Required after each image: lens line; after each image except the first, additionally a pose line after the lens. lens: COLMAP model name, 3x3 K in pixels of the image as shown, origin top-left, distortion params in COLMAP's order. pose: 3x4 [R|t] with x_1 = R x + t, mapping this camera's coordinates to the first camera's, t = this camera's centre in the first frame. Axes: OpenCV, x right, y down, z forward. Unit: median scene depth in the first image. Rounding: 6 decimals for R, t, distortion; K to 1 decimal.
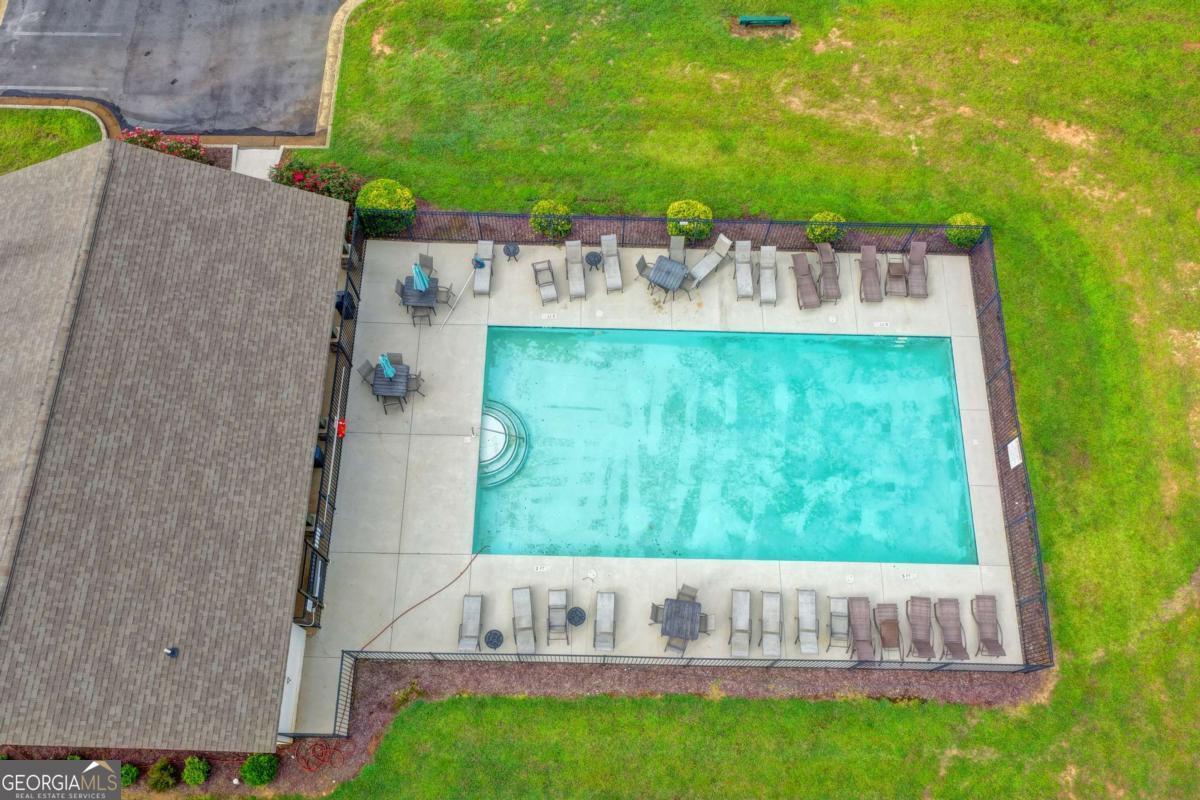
lens RADIAL K [[976.9, 0, 600.0], [0, 976.9, 400.0], [0, 0, 1]] dist [0.013055, 0.009868]
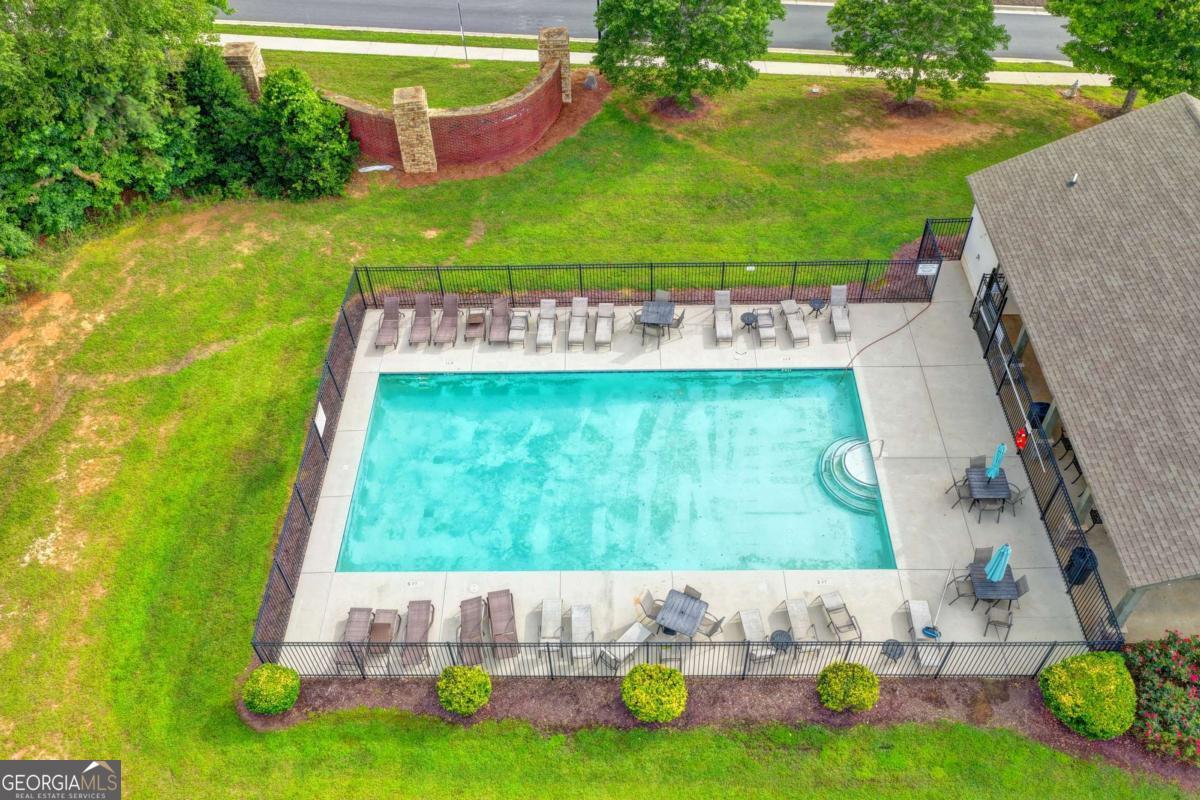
lens RADIAL K [[981.6, 0, 600.0], [0, 981.6, 400.0], [0, 0, 1]] dist [-0.004519, 0.007462]
pose [[-0.999981, 0.005255, -0.003171, 0.138525], [-0.005187, -0.447464, 0.894287, -0.758416], [0.003280, 0.894287, 0.447483, 0.509841]]
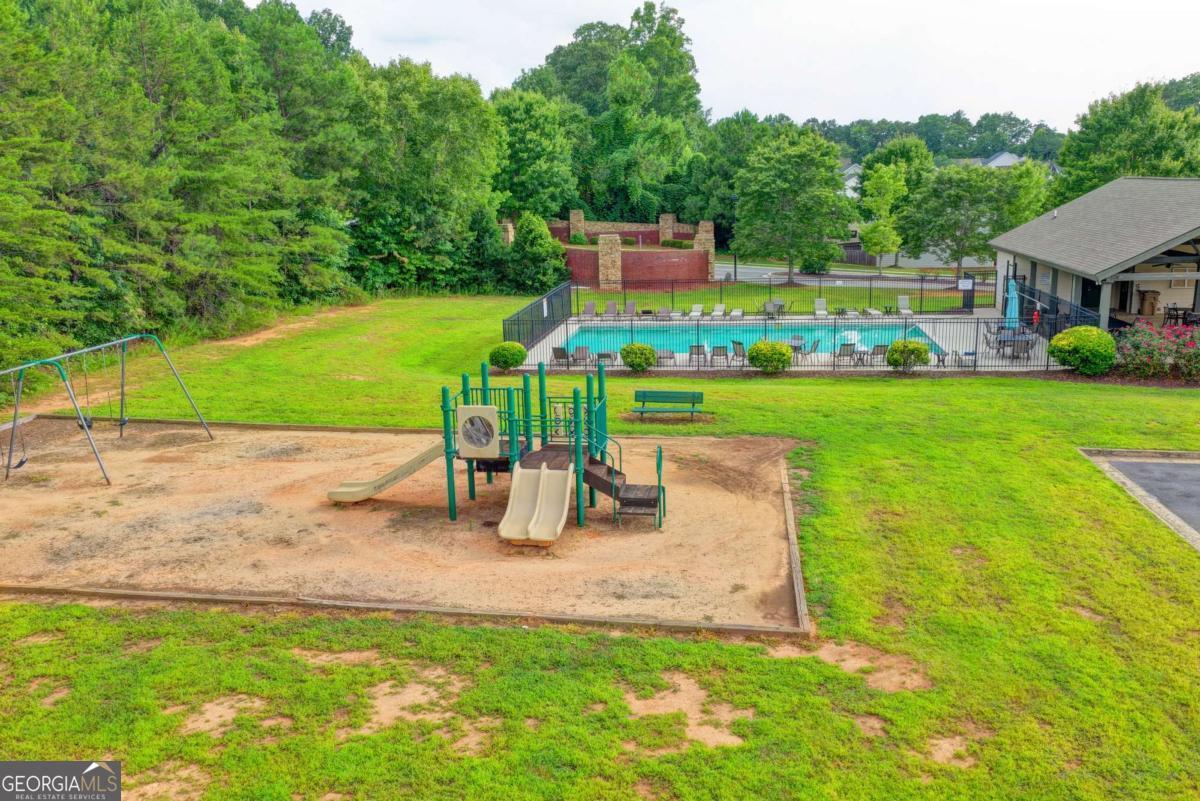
lens RADIAL K [[1009.8, 0, 600.0], [0, 1009.8, 400.5], [0, 0, 1]] dist [-0.011568, 0.017900]
pose [[-0.991932, -0.022008, 0.124846, 0.141457], [0.119821, 0.158818, 0.980010, -1.276004], [-0.041396, 0.987063, -0.154899, 1.247630]]
